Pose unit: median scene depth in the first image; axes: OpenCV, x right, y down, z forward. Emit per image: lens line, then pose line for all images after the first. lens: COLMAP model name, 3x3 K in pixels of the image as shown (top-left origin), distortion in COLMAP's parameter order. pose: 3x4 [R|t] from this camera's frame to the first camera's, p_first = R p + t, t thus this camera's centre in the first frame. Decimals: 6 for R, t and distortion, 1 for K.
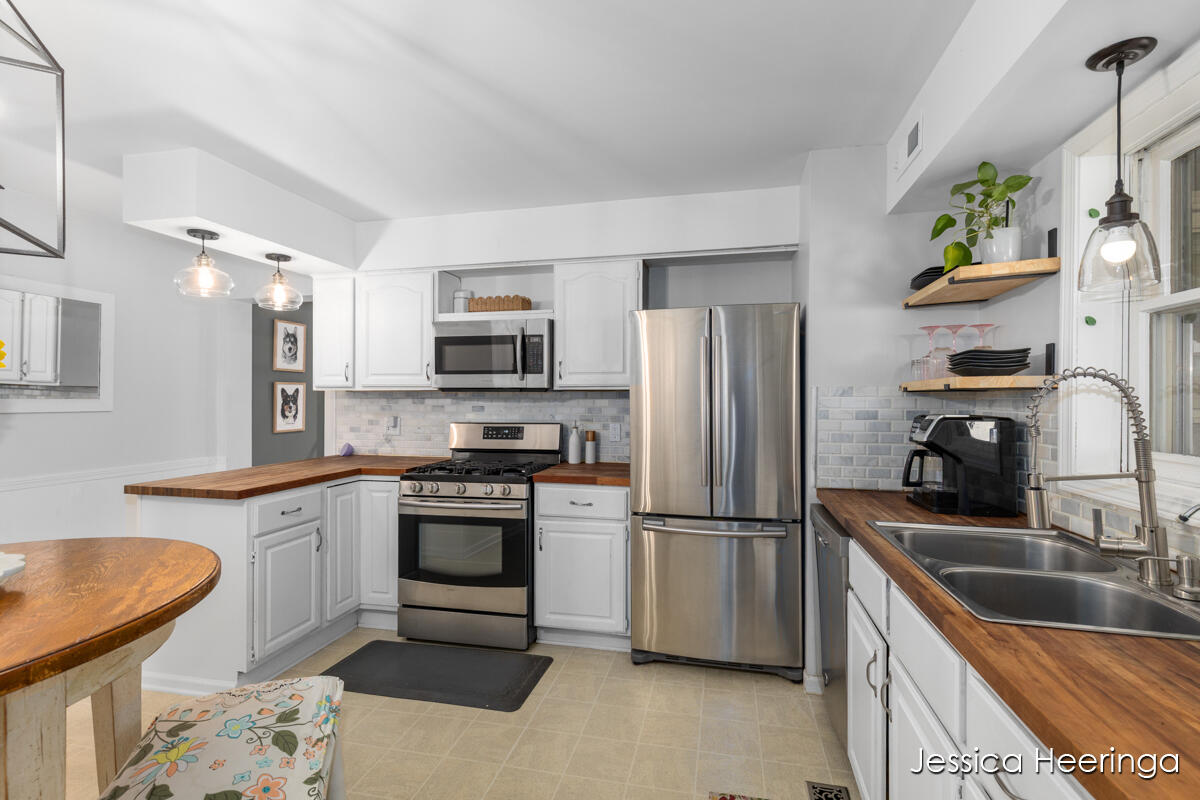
lens RADIAL K [[543.3, 0, 595.8], [0, 543.3, 400.5], [0, 0, 1]] dist [0.014161, -0.000533]
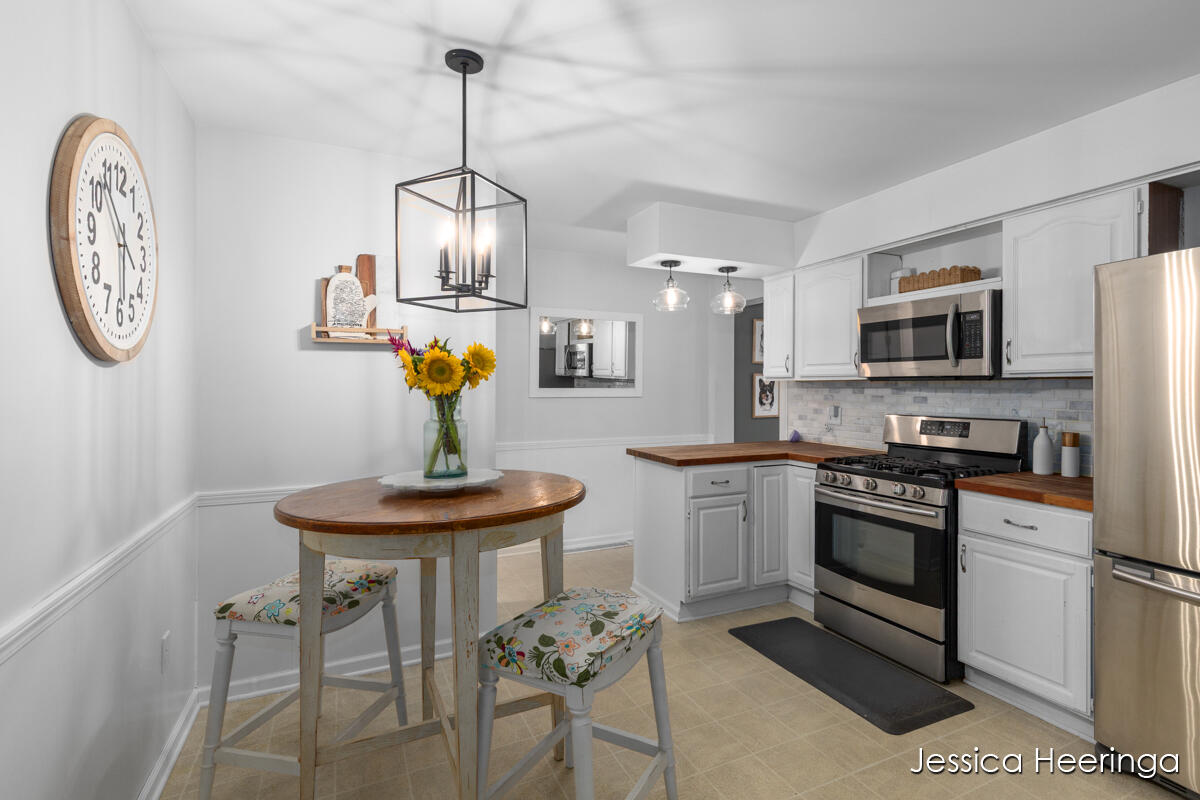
lens RADIAL K [[543.3, 0, 592.1], [0, 543.3, 390.6], [0, 0, 1]] dist [0.014161, -0.000533]
pose [[0.627294, 0.004653, -0.778769, 0.183258], [-0.003393, 0.999989, 0.003241, -0.001382], [0.778775, 0.000610, 0.627303, 0.031915]]
